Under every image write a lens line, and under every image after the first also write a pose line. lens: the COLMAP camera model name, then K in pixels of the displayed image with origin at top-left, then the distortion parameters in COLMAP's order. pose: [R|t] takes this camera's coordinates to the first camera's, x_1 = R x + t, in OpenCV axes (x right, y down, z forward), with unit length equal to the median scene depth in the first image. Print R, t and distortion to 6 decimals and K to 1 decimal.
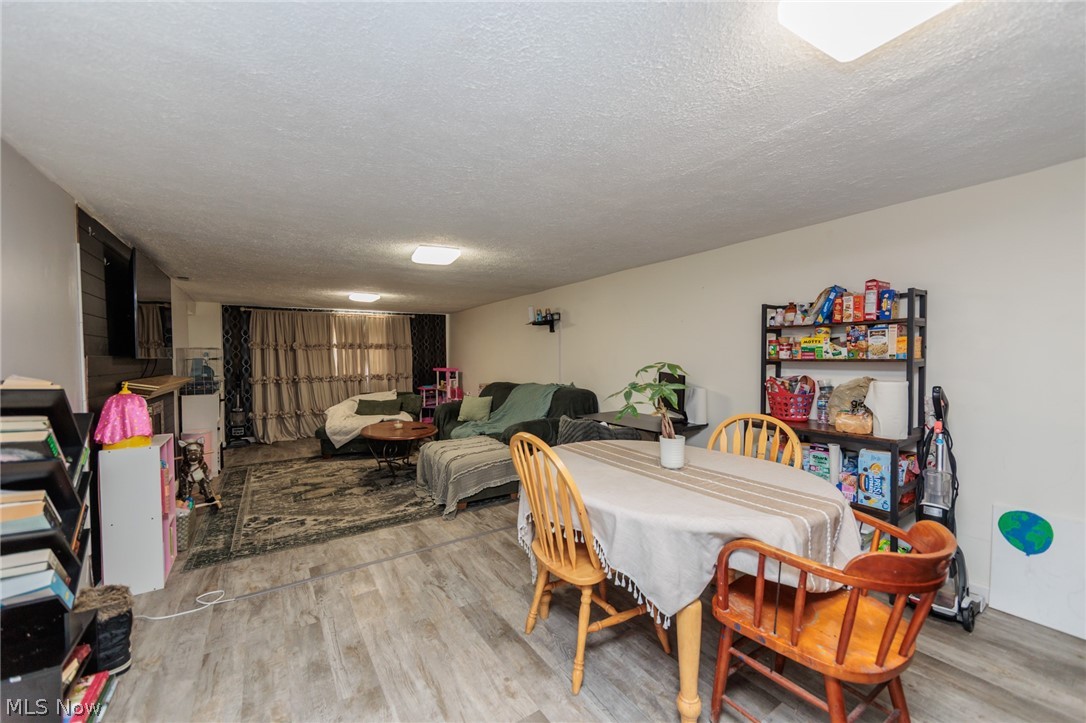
lens RADIAL K [[434.6, 0, 546.9], [0, 434.6, 362.9], [0, 0, 1]] dist [-0.003470, -0.000136]
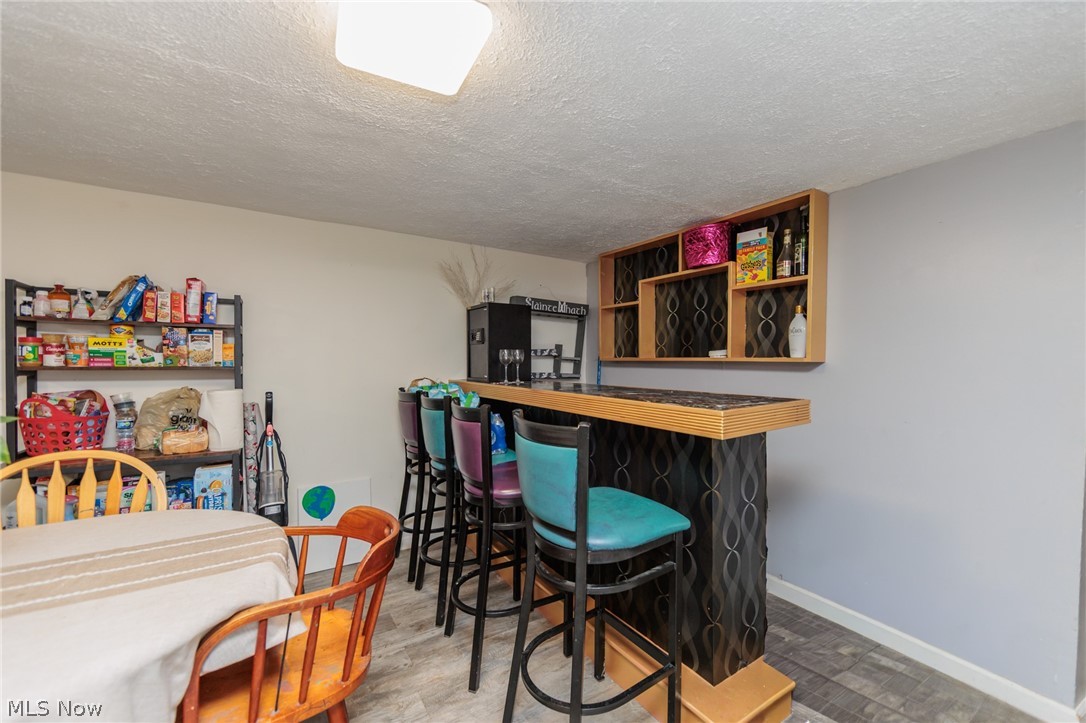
lens RADIAL K [[434.6, 0, 546.9], [0, 434.6, 362.9], [0, 0, 1]] dist [-0.003470, -0.000136]
pose [[0.003547, 0.011464, 0.999928, -0.140639], [0.013323, 0.999845, -0.011511, 0.003442], [-0.999905, 0.013363, 0.003393, 0.263446]]
